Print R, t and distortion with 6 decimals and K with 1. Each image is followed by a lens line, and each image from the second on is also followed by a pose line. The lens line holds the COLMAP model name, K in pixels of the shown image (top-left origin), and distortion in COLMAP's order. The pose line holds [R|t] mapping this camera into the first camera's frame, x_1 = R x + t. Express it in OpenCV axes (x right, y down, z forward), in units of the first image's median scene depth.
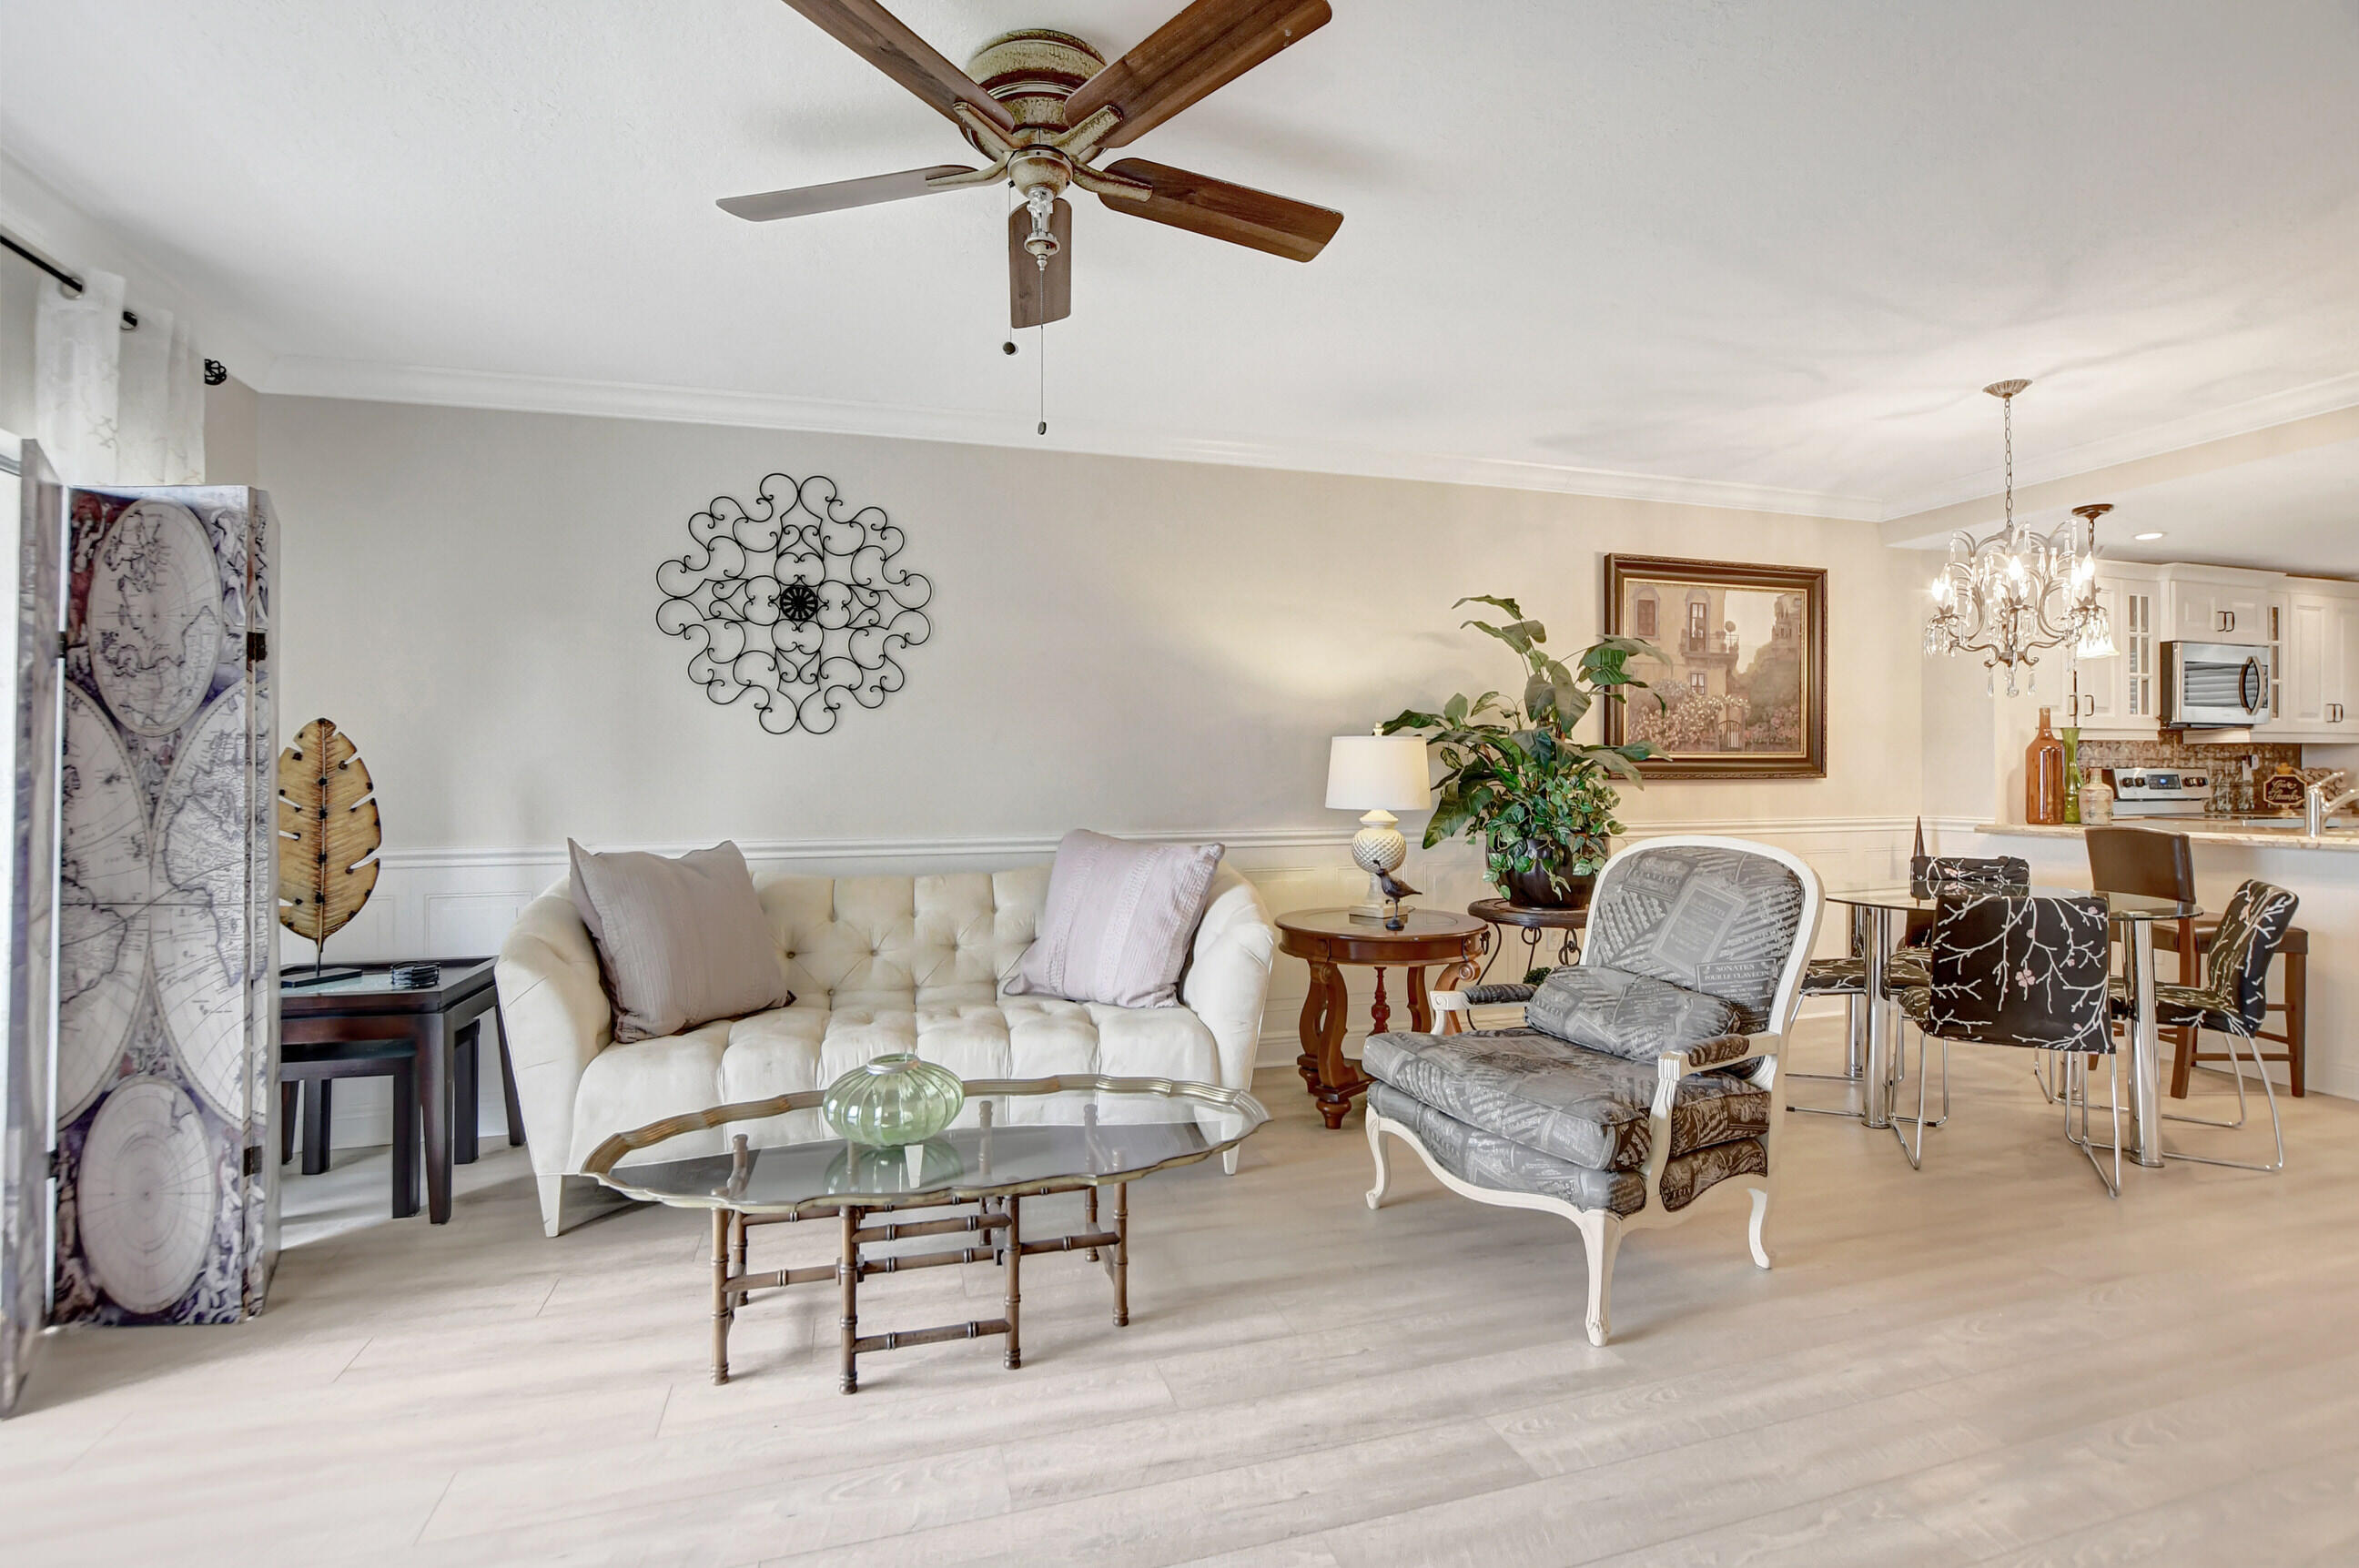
lens RADIAL K [[1037.1, 0, 1179.5], [0, 1037.1, 784.0], [0, 0, 1]] dist [-0.018395, 0.000088]
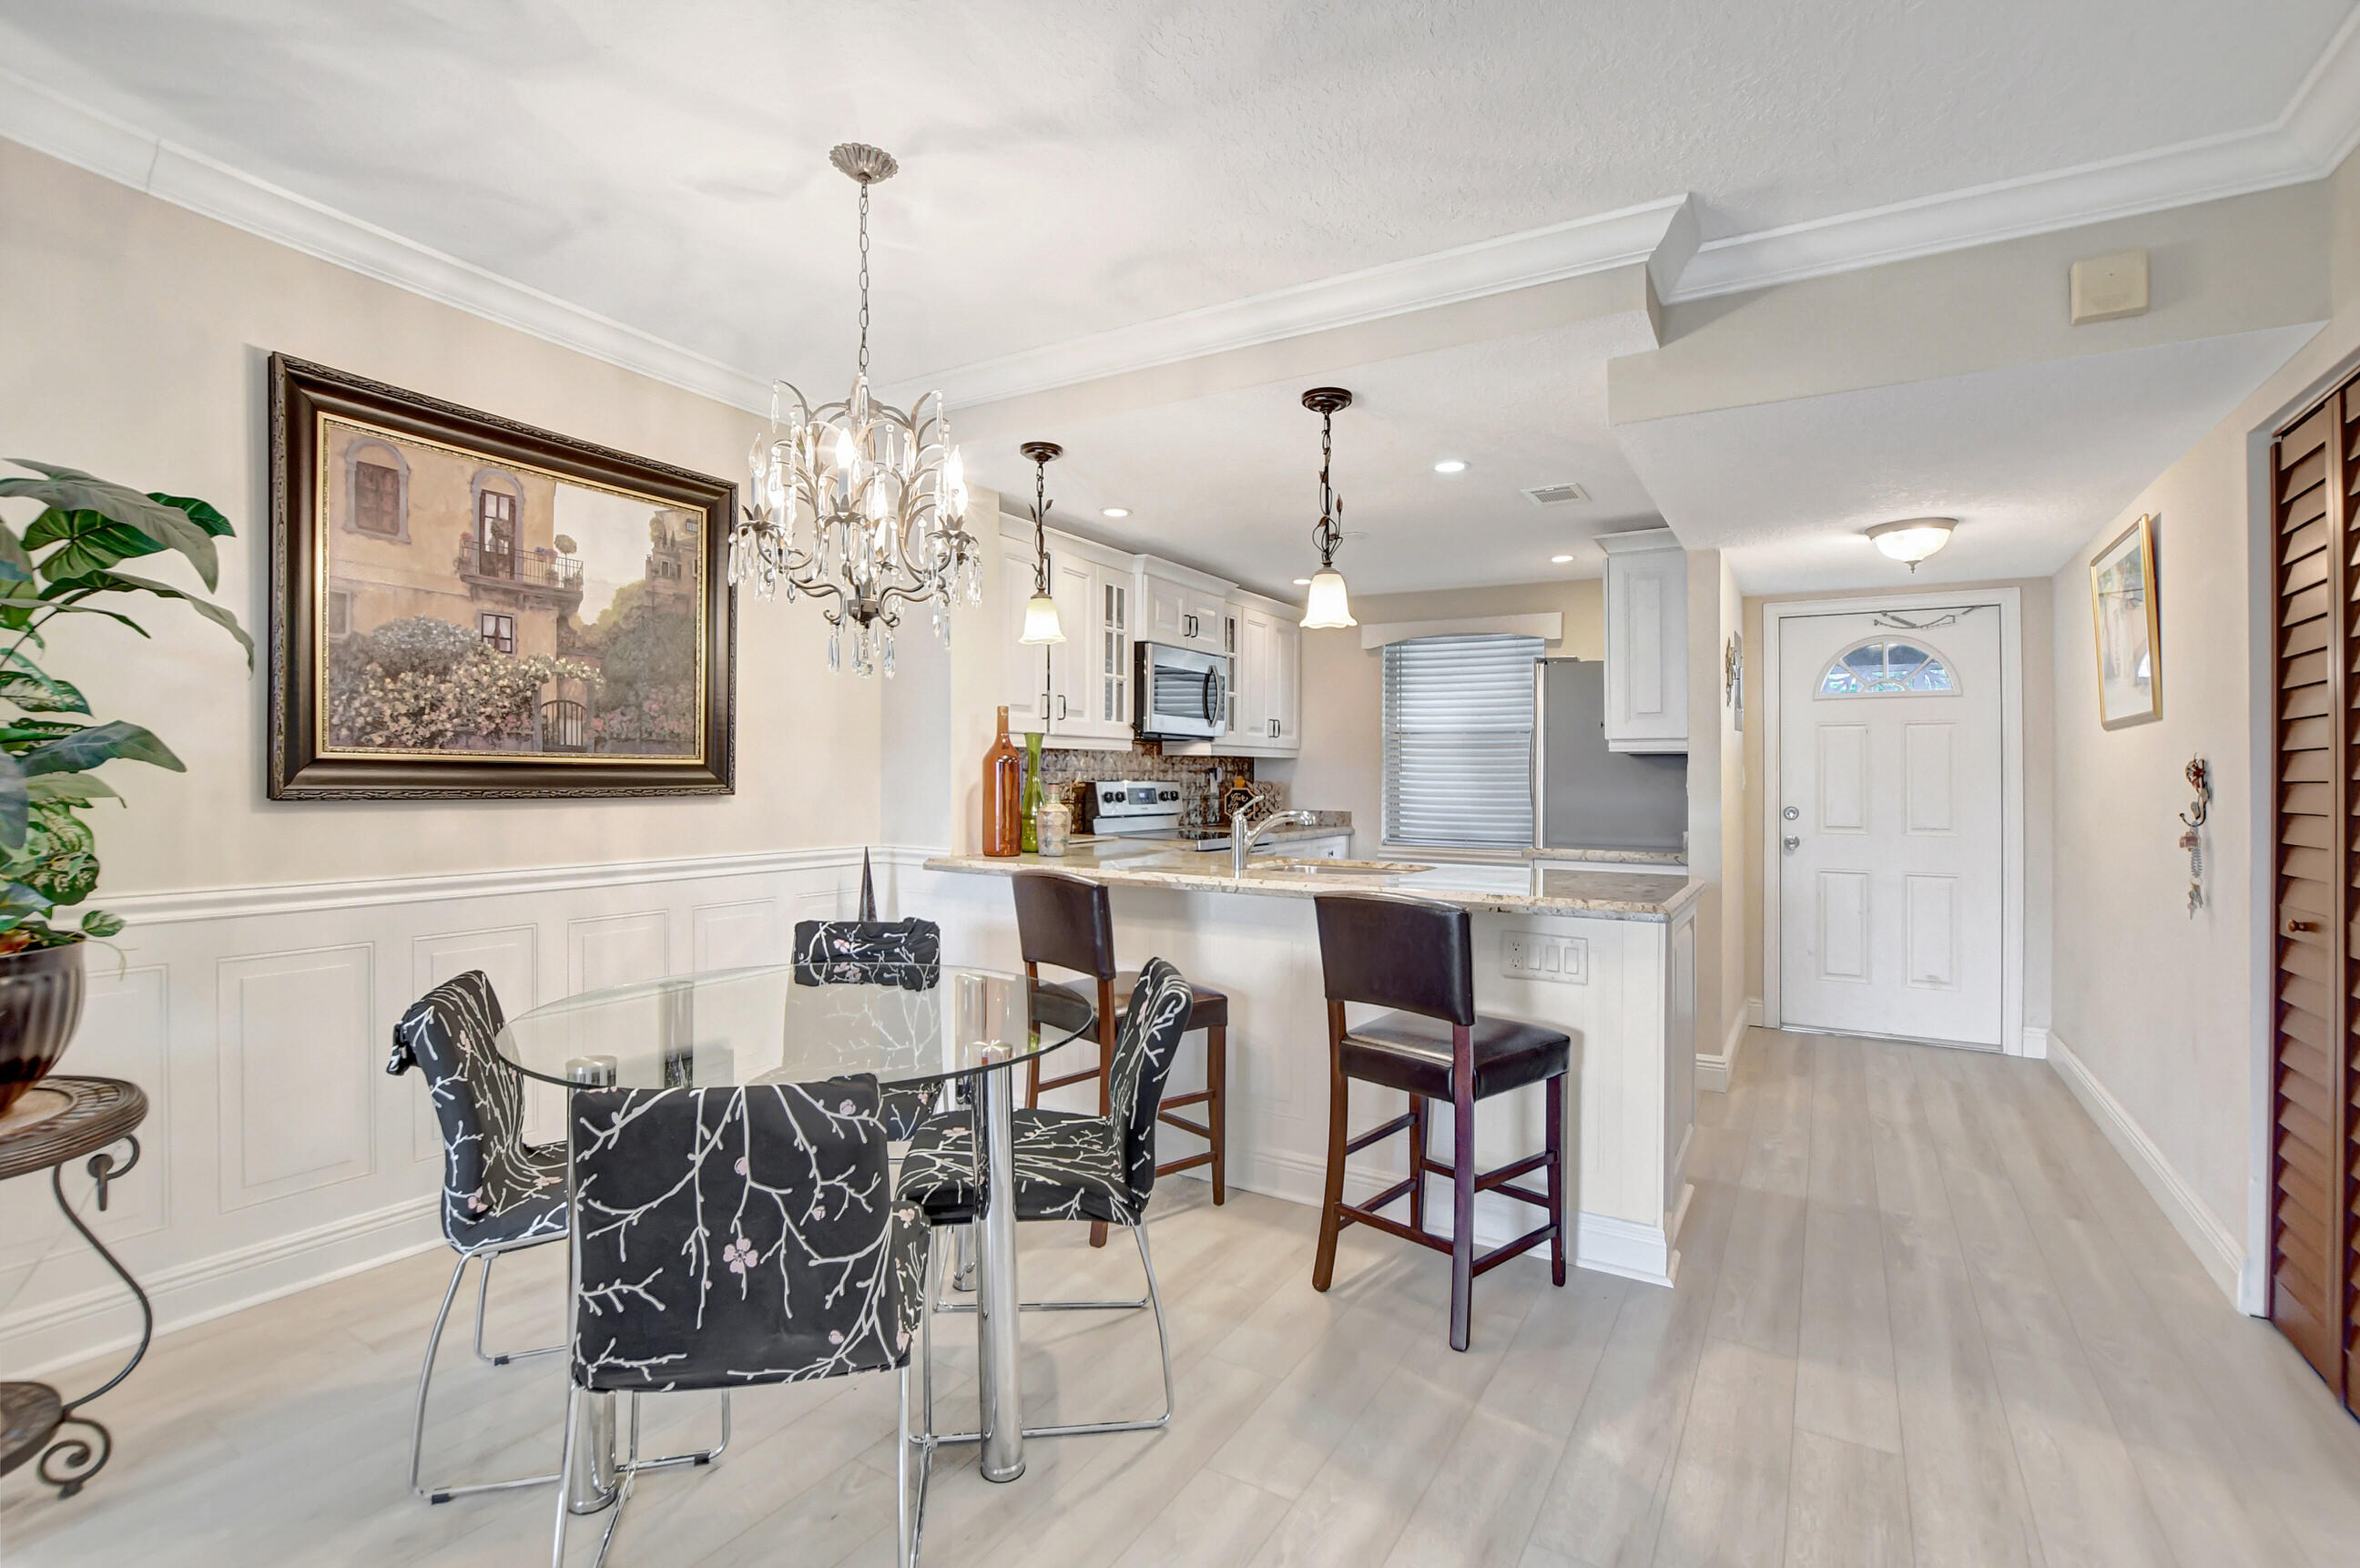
lens RADIAL K [[1087.1, 0, 1168.7], [0, 1087.1, 762.5], [0, 0, 1]] dist [-0.002139, 0.000302]
pose [[0.742080, 0.019464, 0.670028, 0.488276], [-0.009969, 0.999788, -0.018002, -0.022651], [-0.670237, 0.006680, 0.742117, 0.383299]]
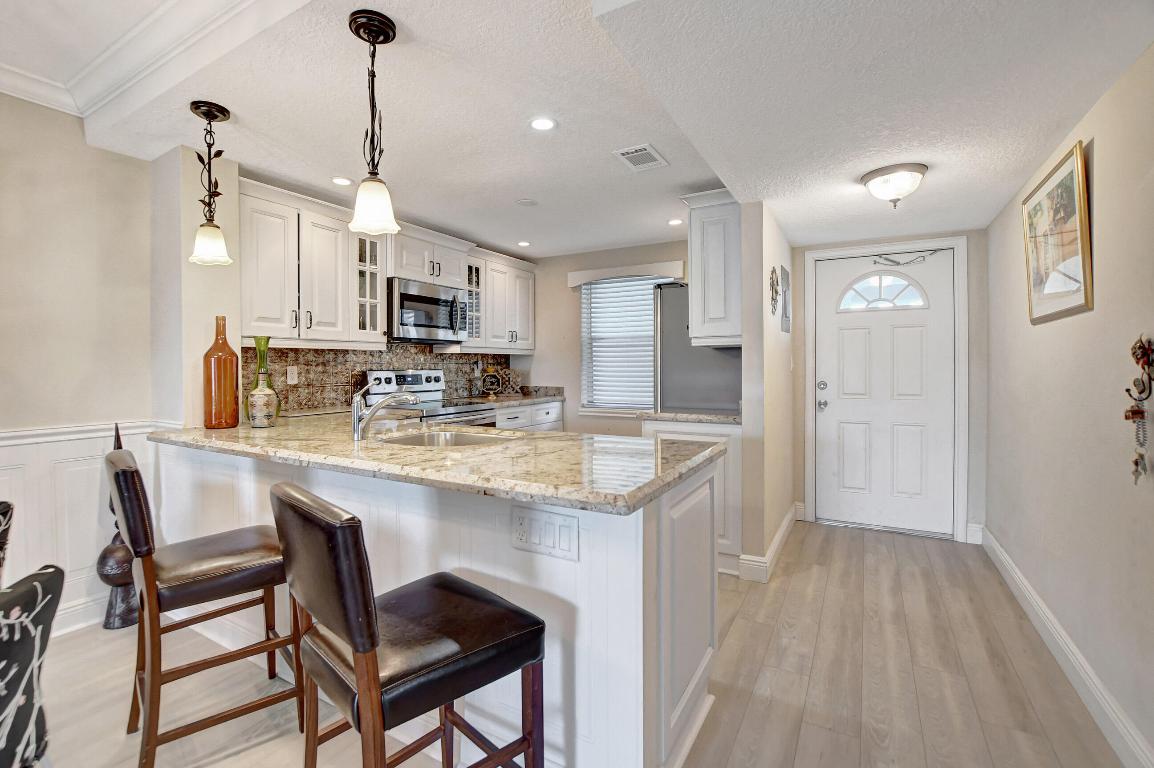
lens RADIAL K [[526.3, 0, 554.7], [0, 526.3, 371.6], [0, 0, 1]] dist [-0.017315, 0.000285]
pose [[0.733609, -0.004249, 0.679558, 0.919914], [0.002419, 0.999990, 0.003641, -0.023436], [-0.679567, -0.001027, 0.733613, 0.478688]]
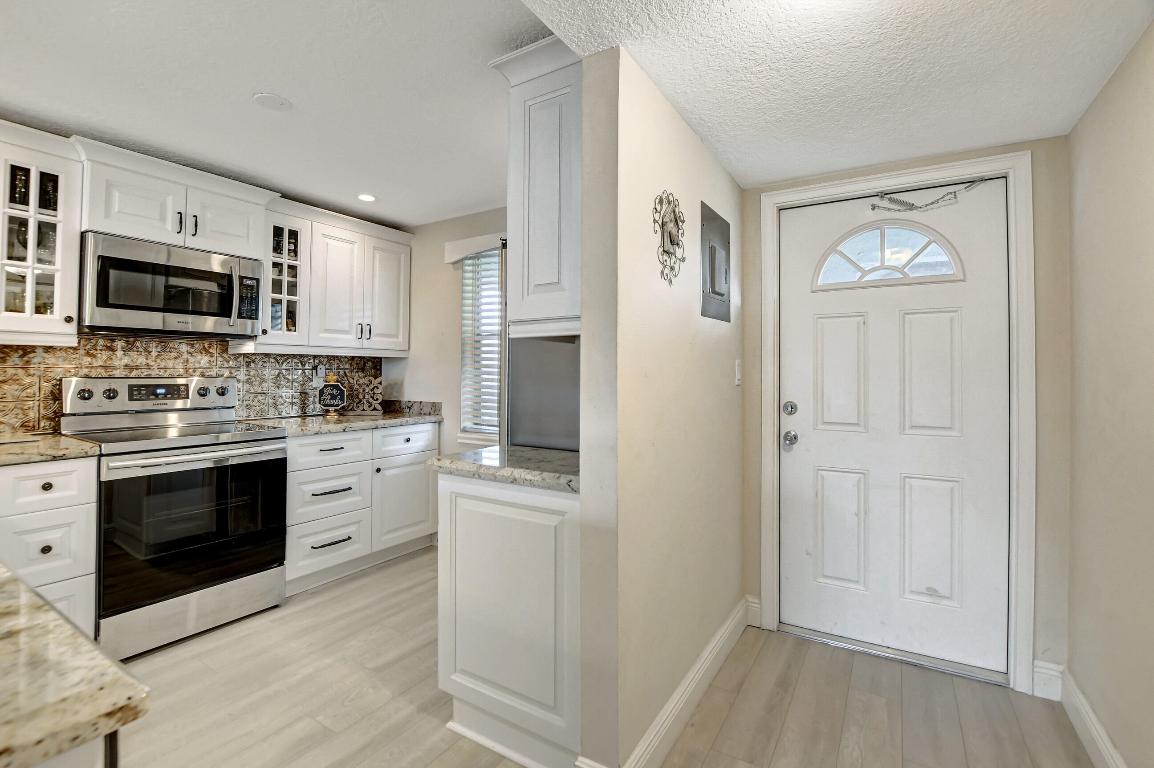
lens RADIAL K [[545.1, 0, 548.9], [0, 545.1, 364.7], [0, 0, 1]] dist [-0.031397, 0.000232]
pose [[0.762150, 0.018237, 0.647143, 1.376640], [-0.005891, 0.999757, -0.021235, -0.028438], [-0.647373, 0.012372, 0.762073, 0.569025]]
